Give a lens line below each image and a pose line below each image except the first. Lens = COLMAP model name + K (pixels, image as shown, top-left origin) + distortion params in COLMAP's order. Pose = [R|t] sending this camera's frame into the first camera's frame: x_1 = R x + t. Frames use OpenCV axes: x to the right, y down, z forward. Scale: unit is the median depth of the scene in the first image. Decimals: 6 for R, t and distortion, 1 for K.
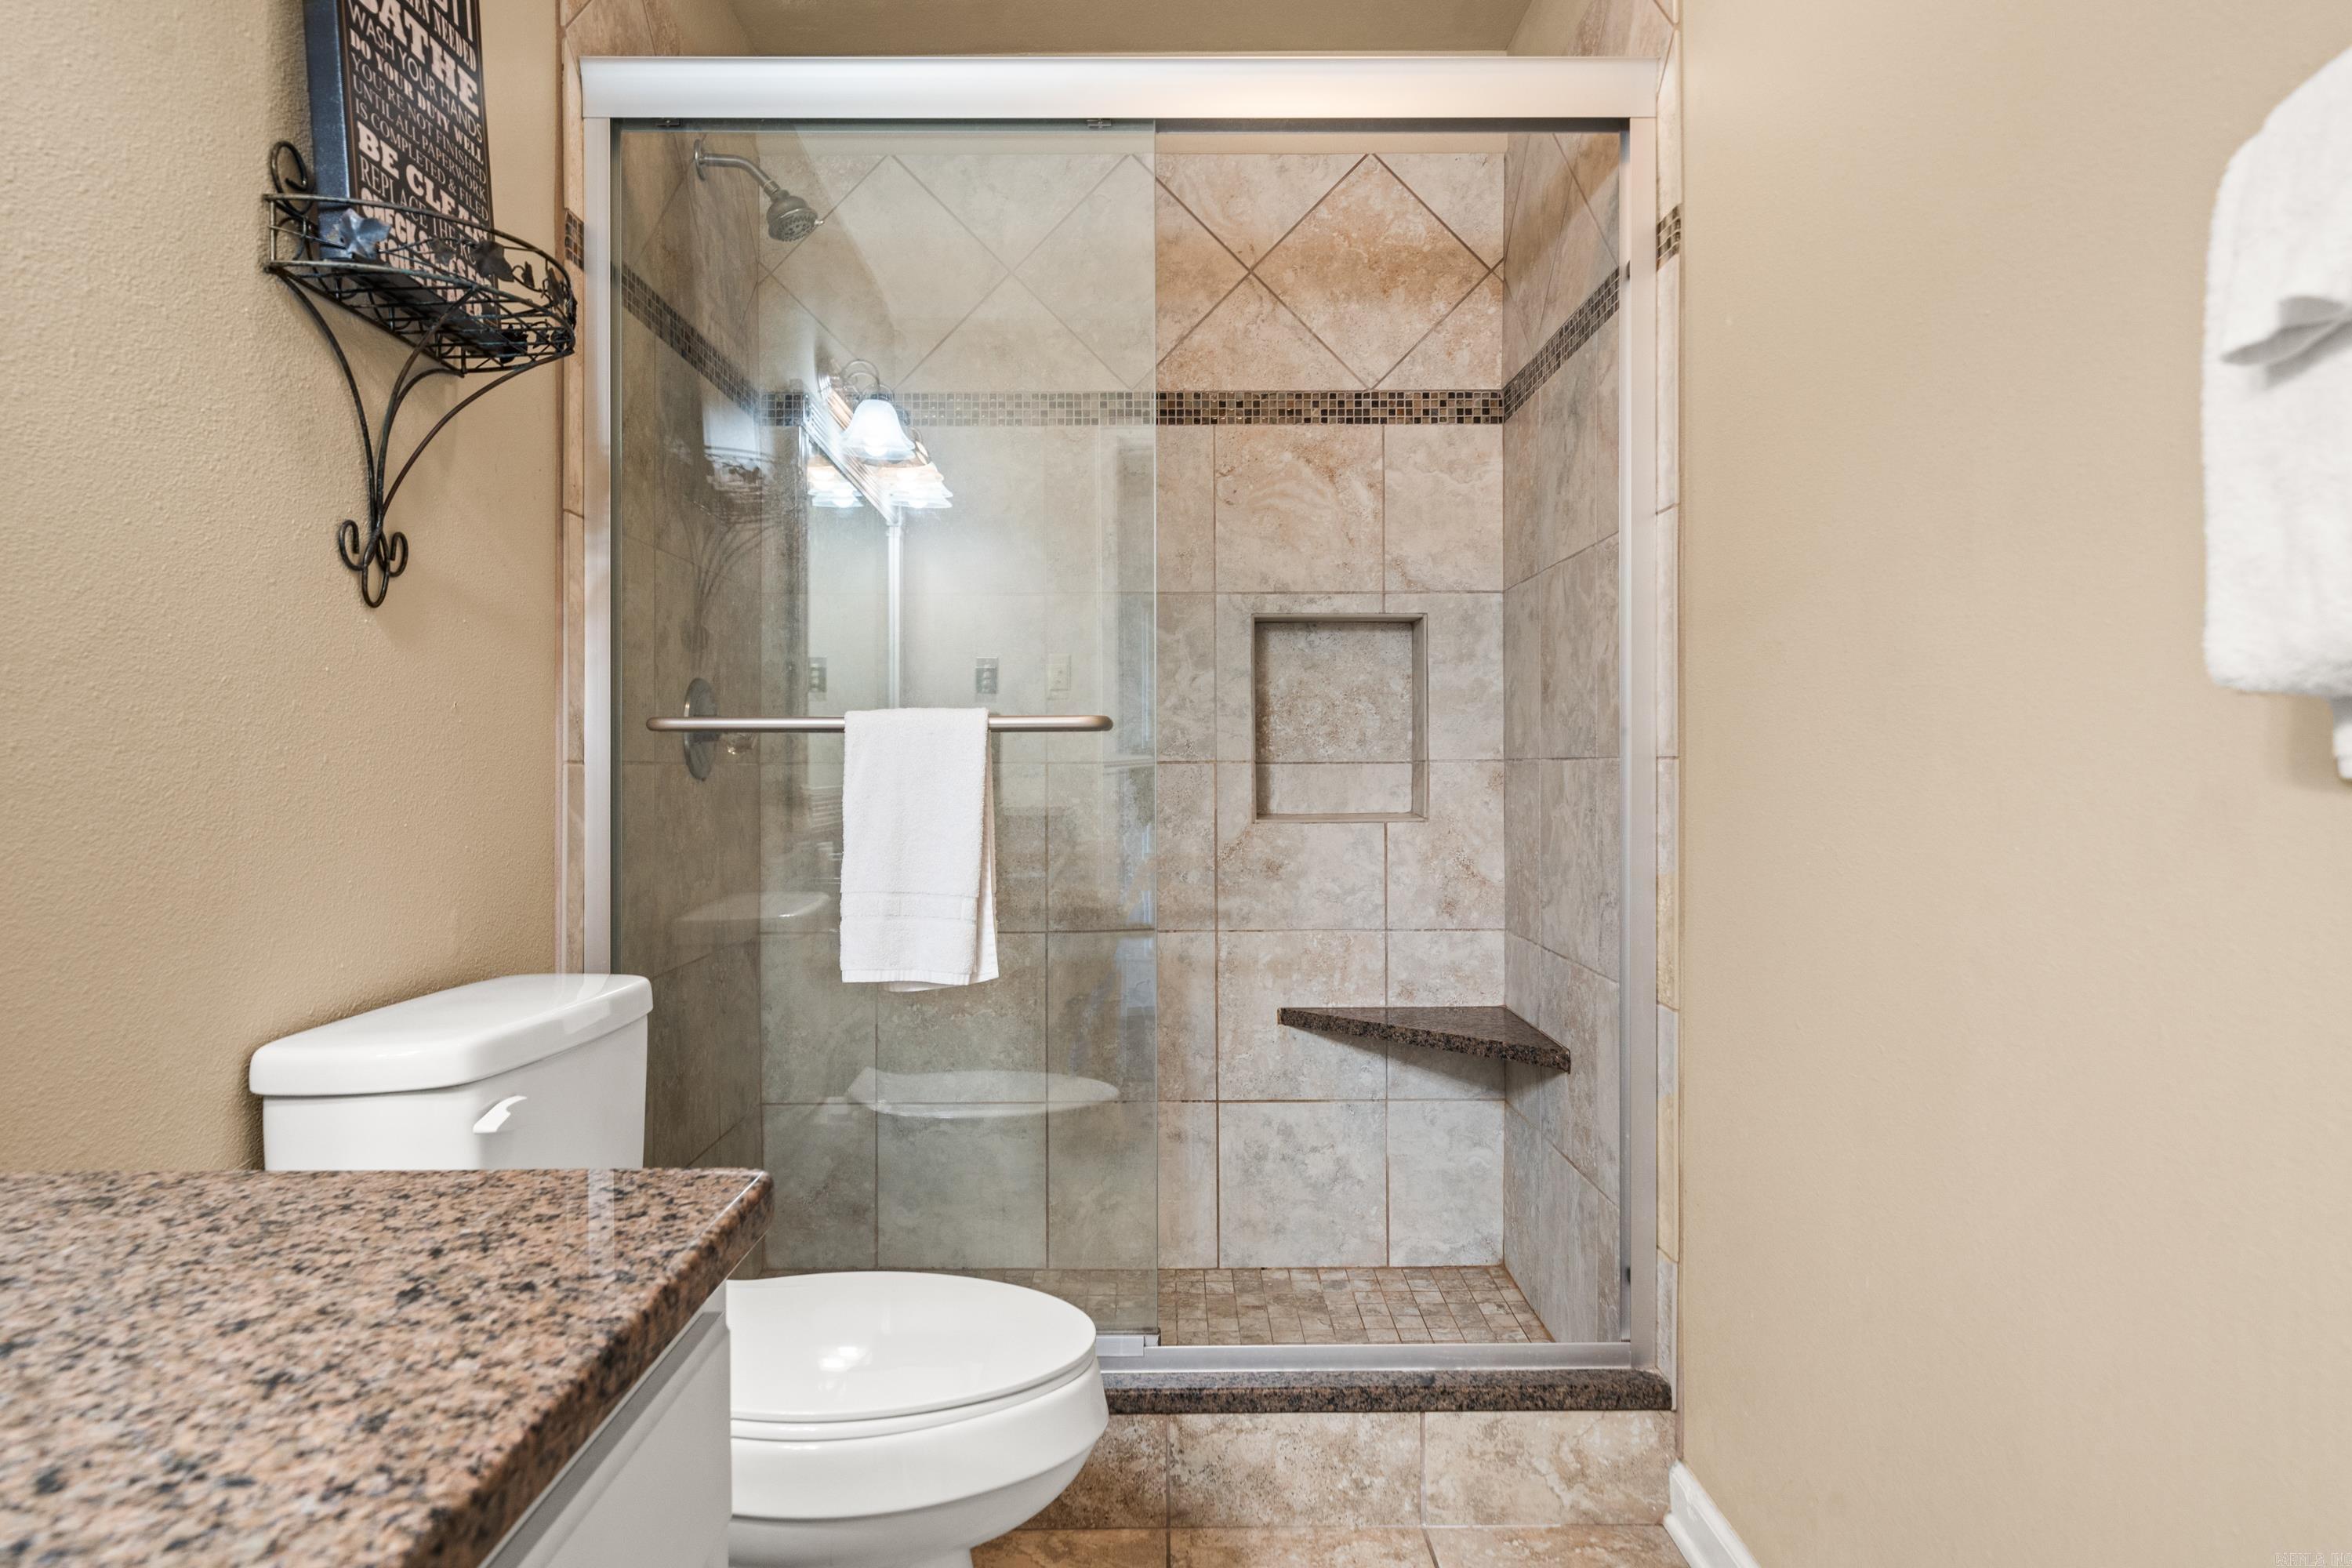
lens RADIAL K [[1447.3, 0, 1175.9], [0, 1447.3, 748.3], [0, 0, 1]] dist [0.001384, -0.001048]
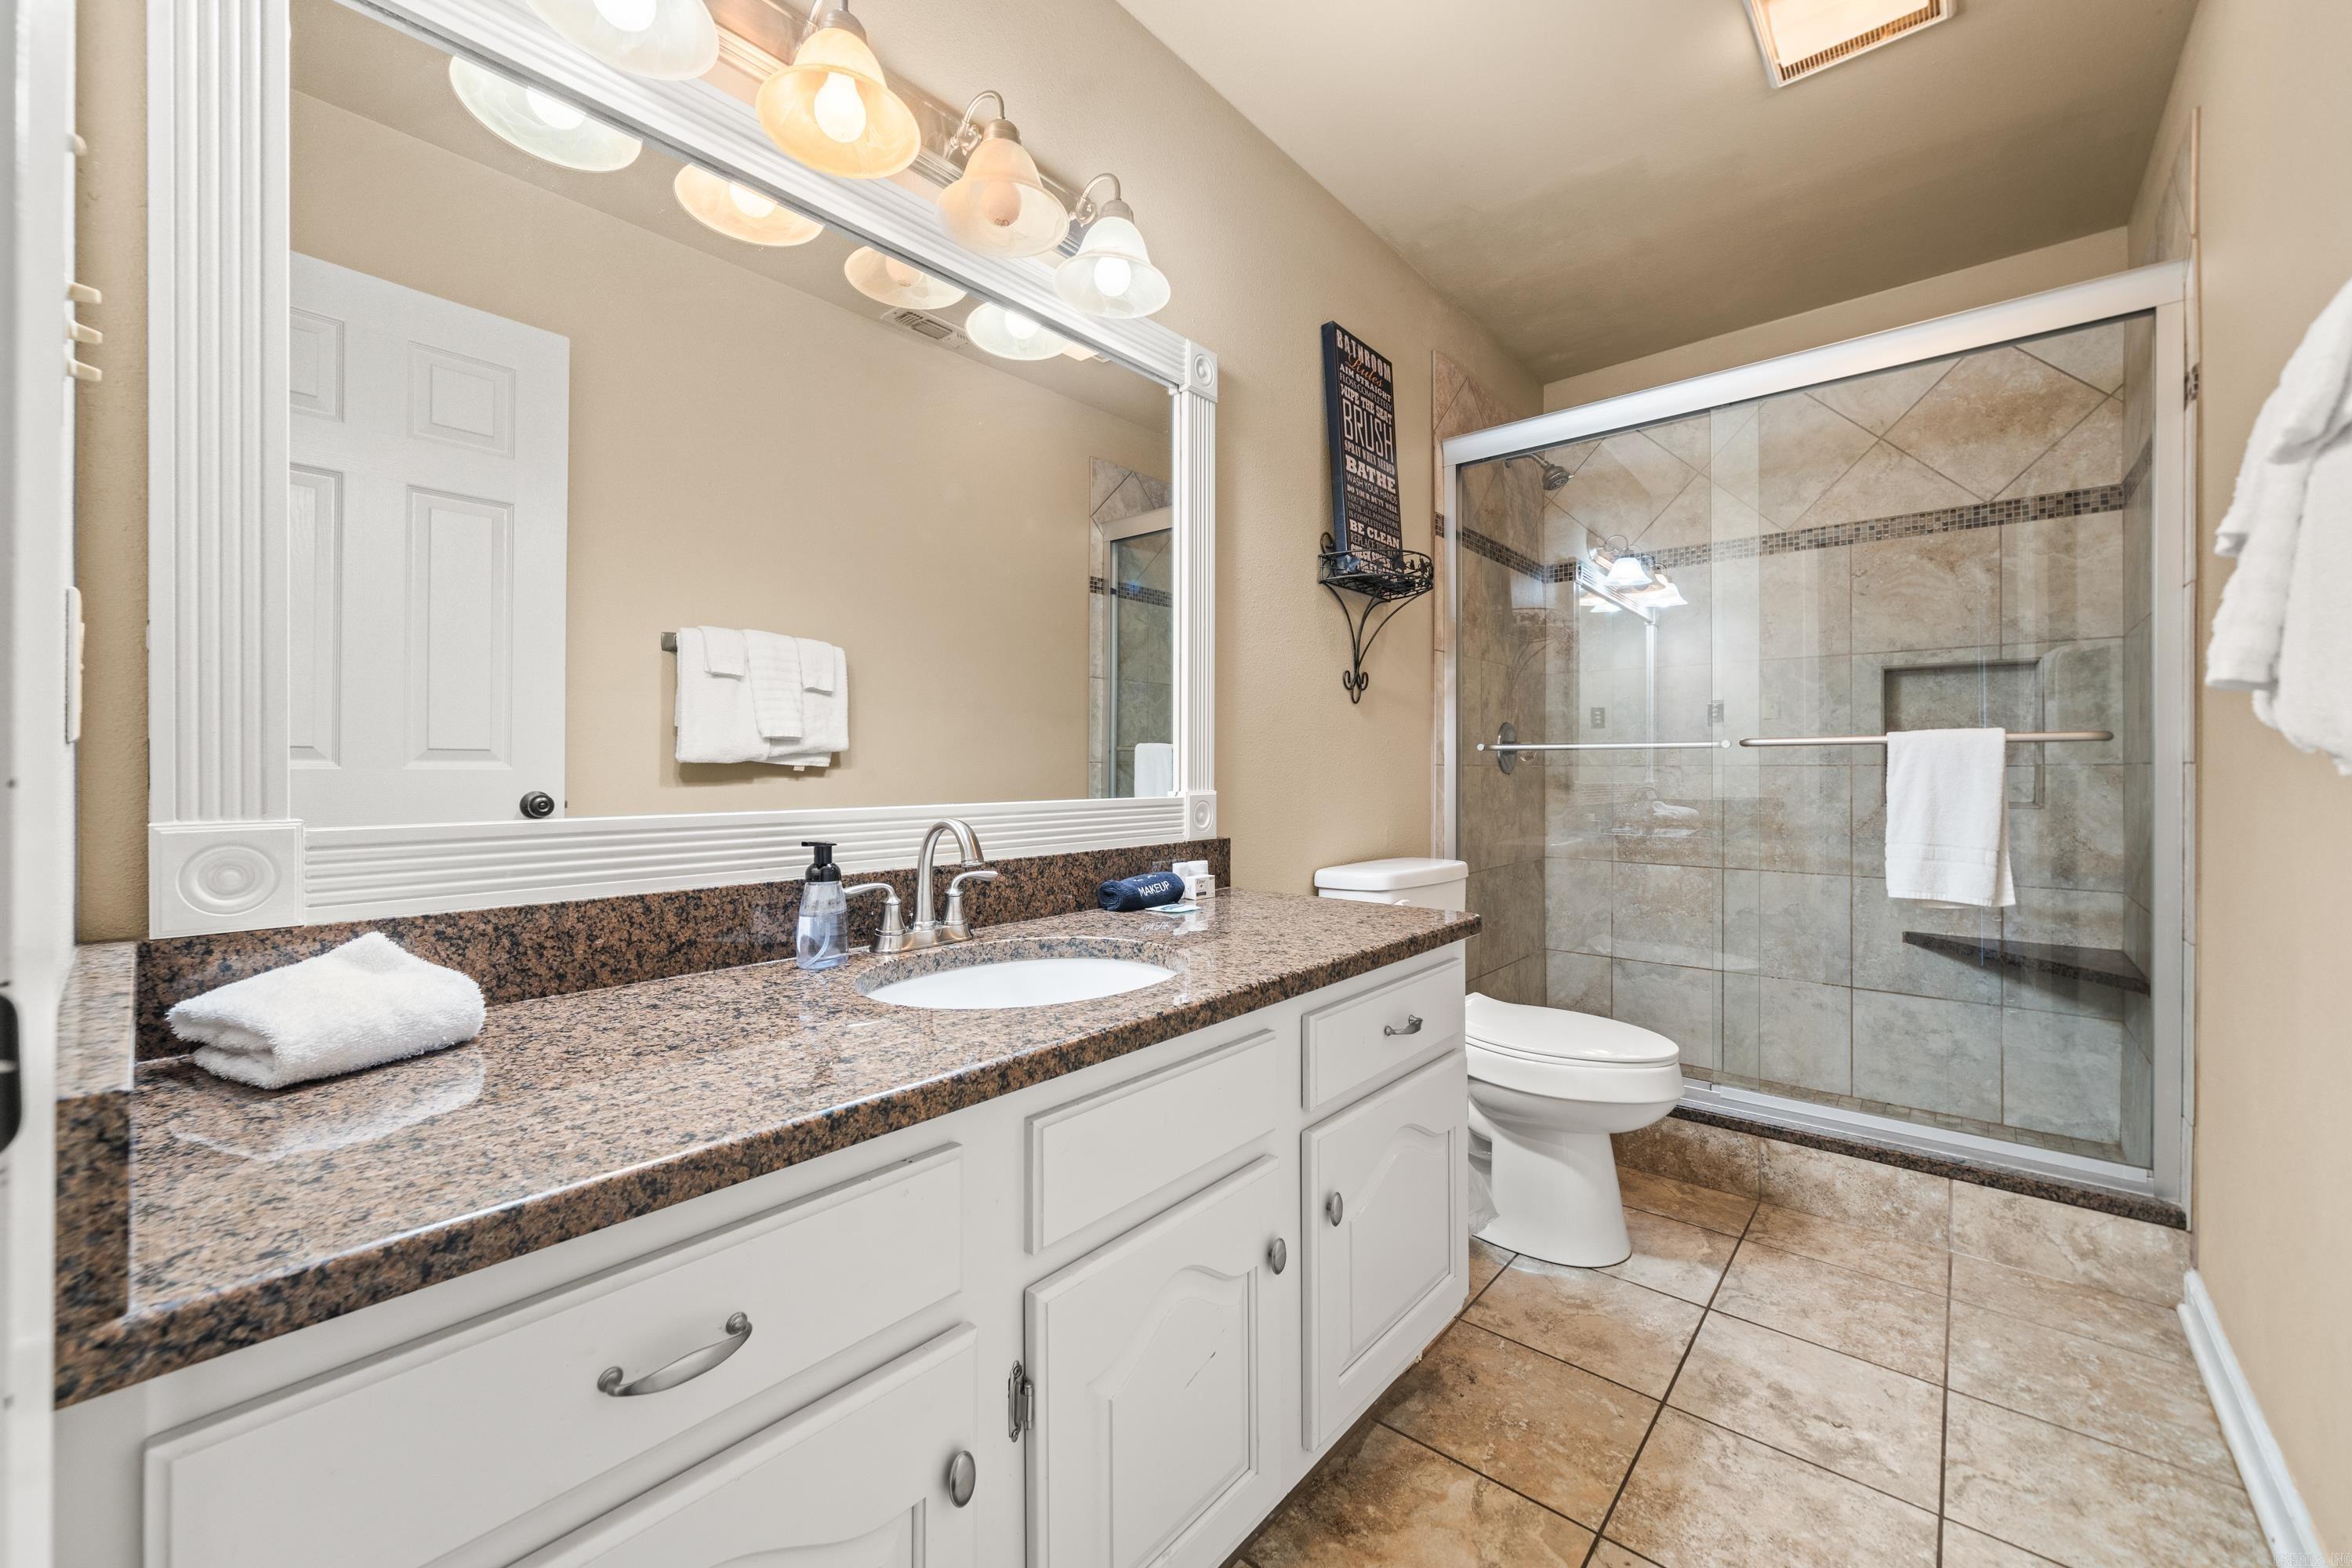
lens RADIAL K [[939.6, 0, 1155.8], [0, 939.6, 784.6], [0, 0, 1]] dist [-0.001382, 0.000109]
pose [[0.749118, 0.014851, -0.662270, 0.149912], [0.005654, 0.999569, 0.028810, -0.003278], [0.662413, -0.025327, 0.748711, -0.254290]]
